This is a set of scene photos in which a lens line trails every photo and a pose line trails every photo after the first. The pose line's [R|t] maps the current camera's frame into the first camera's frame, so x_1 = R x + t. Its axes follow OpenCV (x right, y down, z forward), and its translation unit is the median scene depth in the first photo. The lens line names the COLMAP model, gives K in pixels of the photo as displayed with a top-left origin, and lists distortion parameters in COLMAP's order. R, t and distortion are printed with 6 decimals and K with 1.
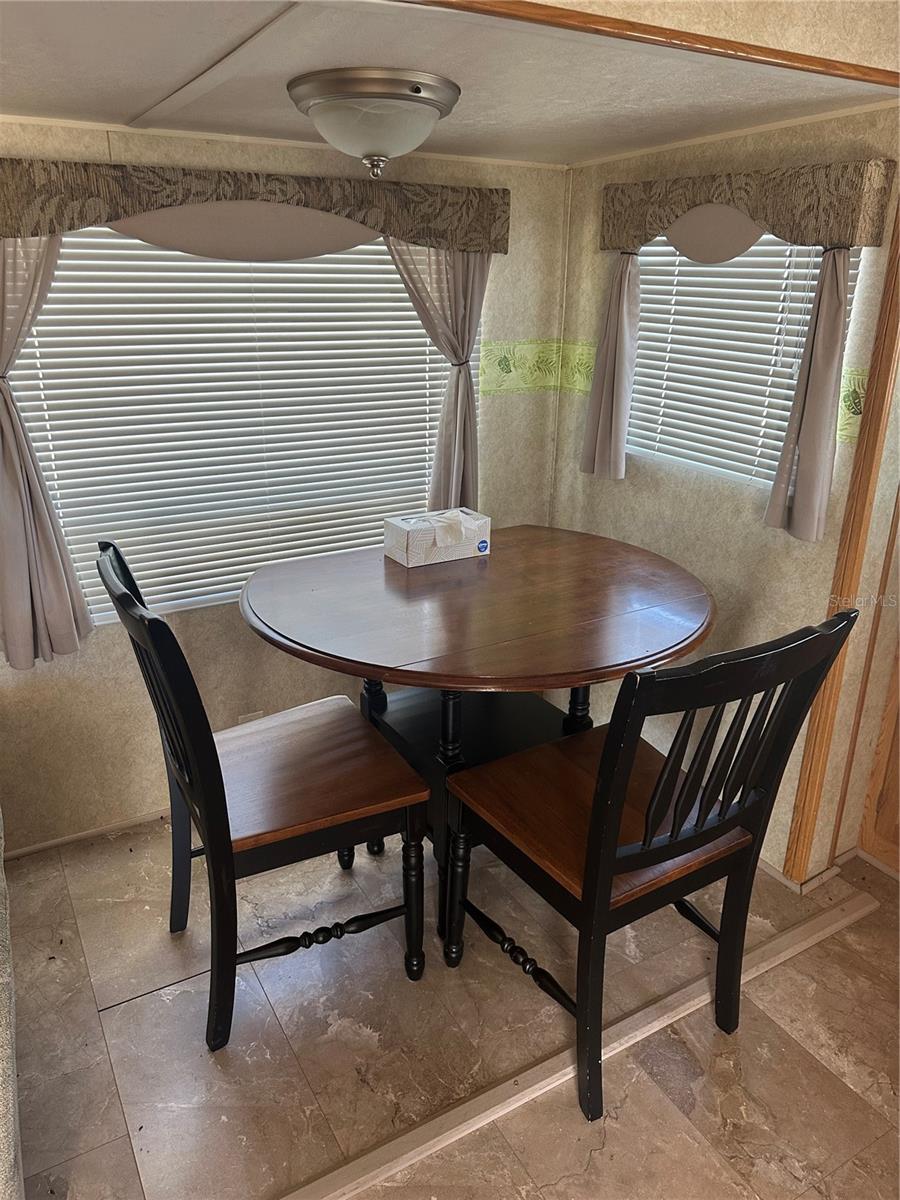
lens RADIAL K [[847.8, 0, 445.2], [0, 847.8, 593.9], [0, 0, 1]] dist [0.053828, -0.063468]
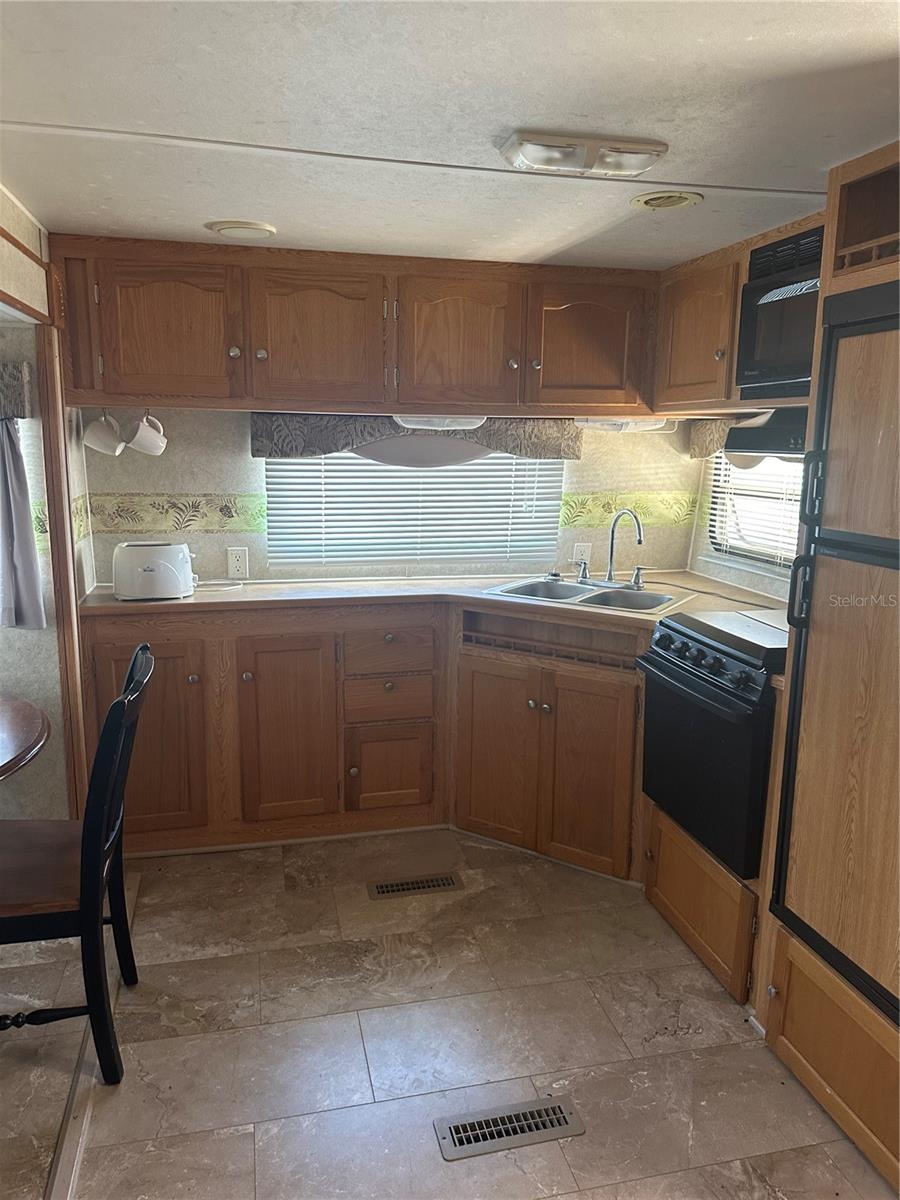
lens RADIAL K [[847.8, 0, 443.6], [0, 847.8, 595.3], [0, 0, 1]] dist [0.053828, -0.063468]
pose [[0.284901, -0.181614, 0.941195, -0.613995], [0.315314, 0.945000, 0.086902, -0.028473], [-0.905212, 0.272013, 0.326497, -0.009556]]
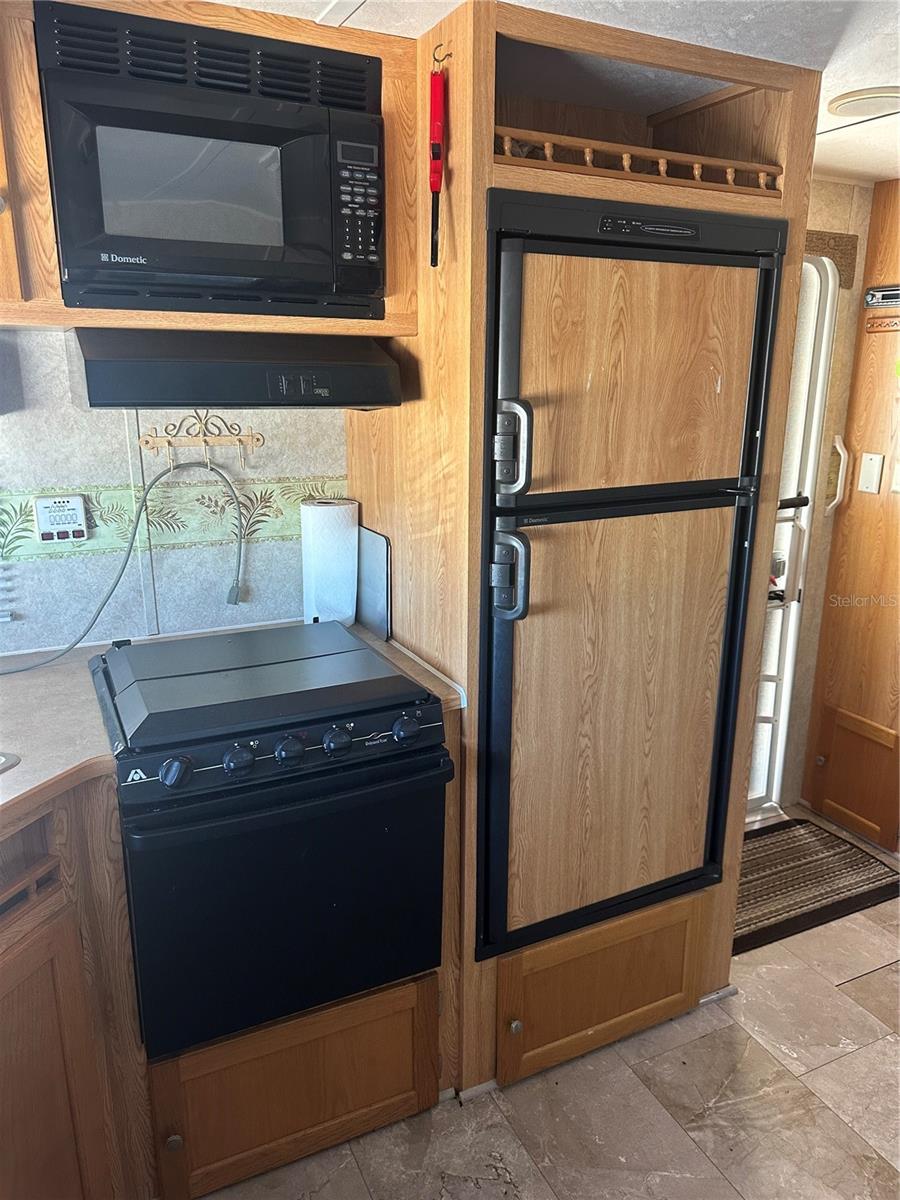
lens RADIAL K [[847.8, 0, 447.2], [0, 847.8, 610.0], [0, 0, 1]] dist [0.053828, -0.063468]
pose [[-0.998056, -0.030684, 0.054247, 0.465019], [0.005694, 0.821870, 0.569646, -0.244863], [-0.062063, 0.568848, -0.820098, 0.619159]]
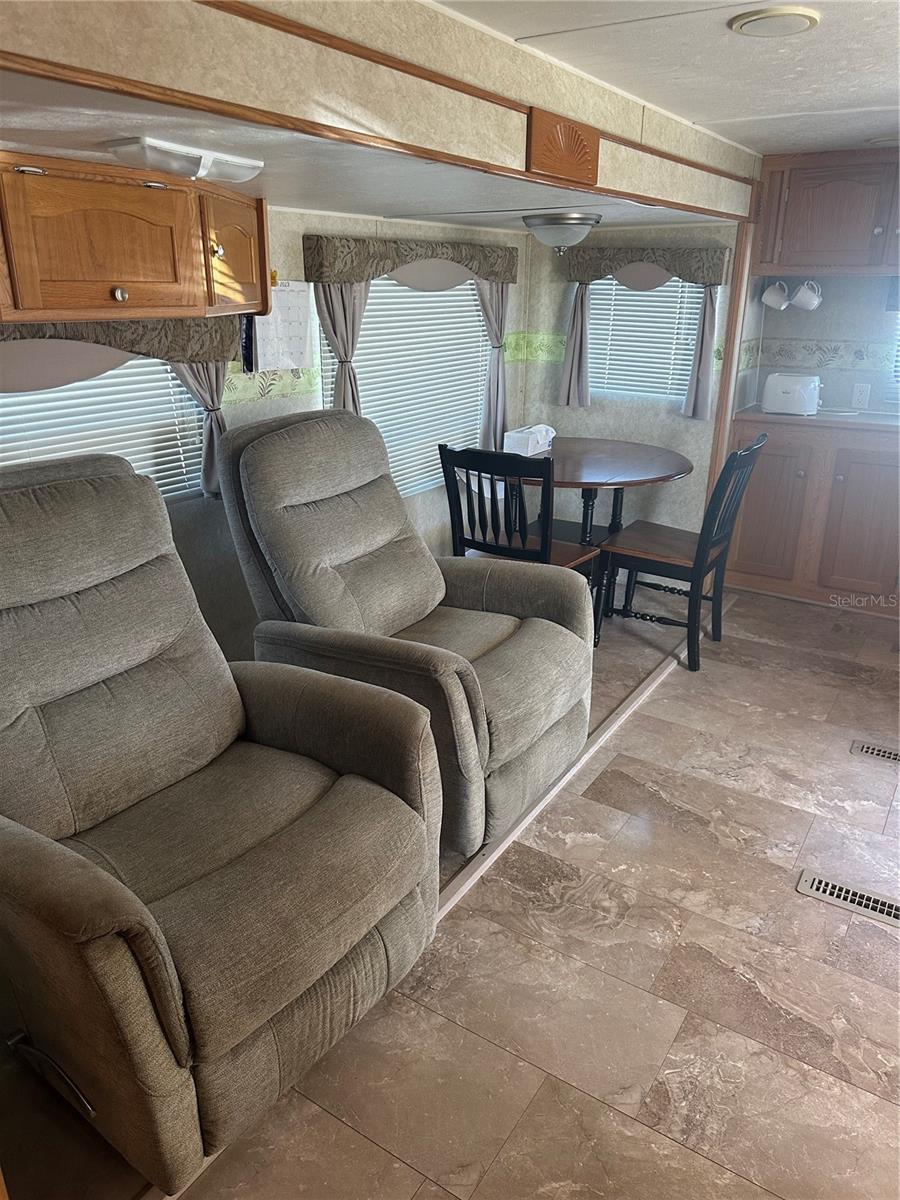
lens RADIAL K [[847.8, 0, 444.3], [0, 847.8, 591.9], [0, 0, 1]] dist [0.053828, -0.063468]
pose [[0.891095, -0.157303, 0.425681, -1.107434], [0.155945, 0.987023, 0.038291, 0.173466], [-0.426181, 0.032262, 0.904063, -0.626929]]
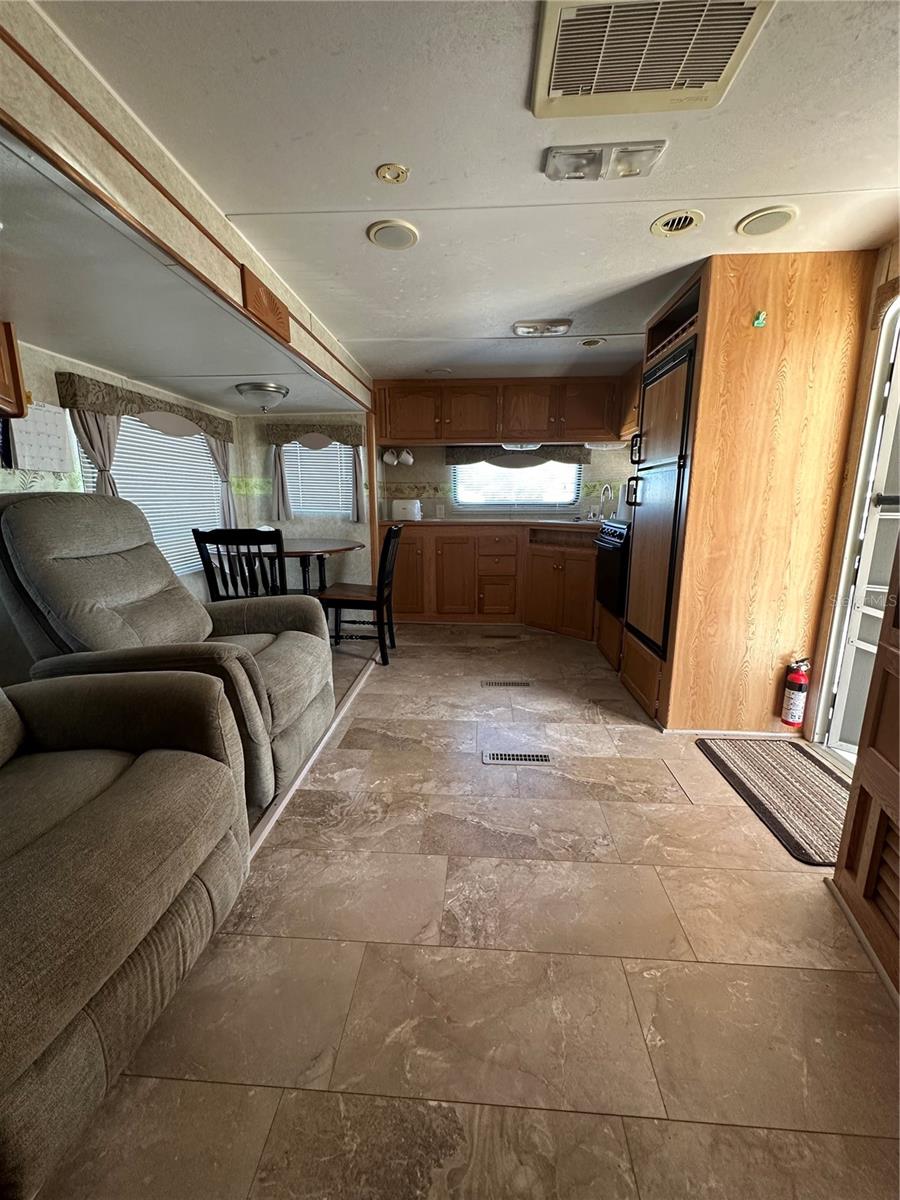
lens RADIAL K [[479.6, 0, 451.0], [0, 479.6, 600.4], [0, 0, 1]] dist [-0.000813, 0.000412]
pose [[0.550145, -0.179783, 0.815487, -1.077064], [0.289725, 0.956984, 0.015523, 0.319081], [-0.783199, 0.227727, 0.578567, -0.393266]]
